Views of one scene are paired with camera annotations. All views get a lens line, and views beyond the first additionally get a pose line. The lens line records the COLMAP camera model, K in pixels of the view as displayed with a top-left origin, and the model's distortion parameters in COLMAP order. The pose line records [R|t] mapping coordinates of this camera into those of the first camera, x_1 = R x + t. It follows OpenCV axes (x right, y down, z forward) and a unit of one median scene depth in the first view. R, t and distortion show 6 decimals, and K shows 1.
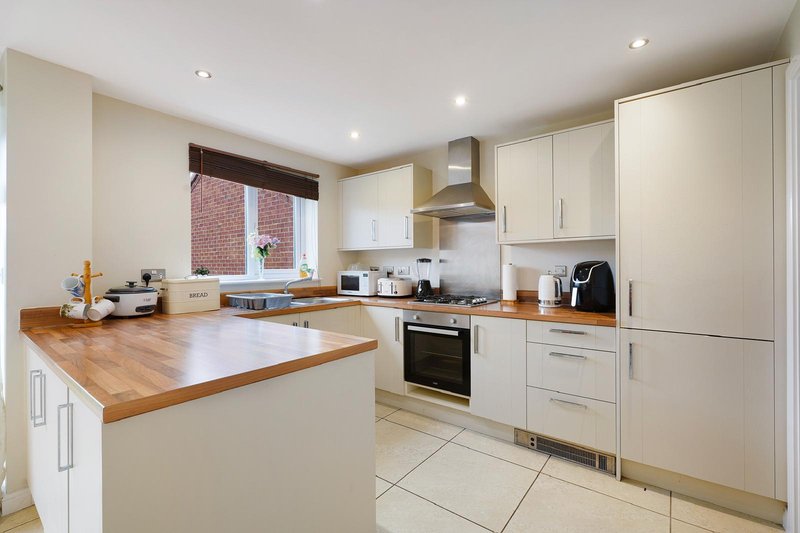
lens RADIAL K [[352.5, 0, 403.6], [0, 352.5, 266.0], [0, 0, 1]] dist [0.001395, 0.000209]
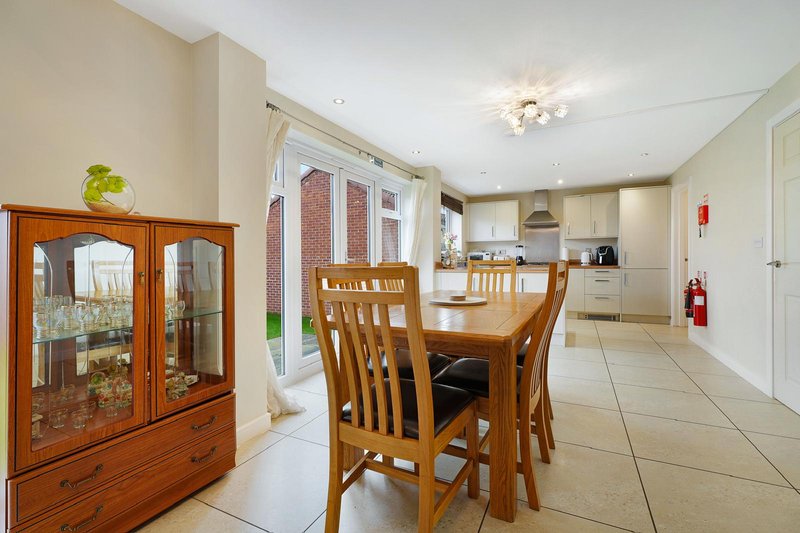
lens RADIAL K [[352.5, 0, 396.8], [0, 352.5, 263.1], [0, 0, 1]] dist [0.001395, 0.000209]
pose [[0.983096, -0.002550, 0.183073, -1.364985], [0.001514, 0.999982, 0.005800, 0.089127], [-0.183085, -0.005425, 0.983082, -1.186742]]
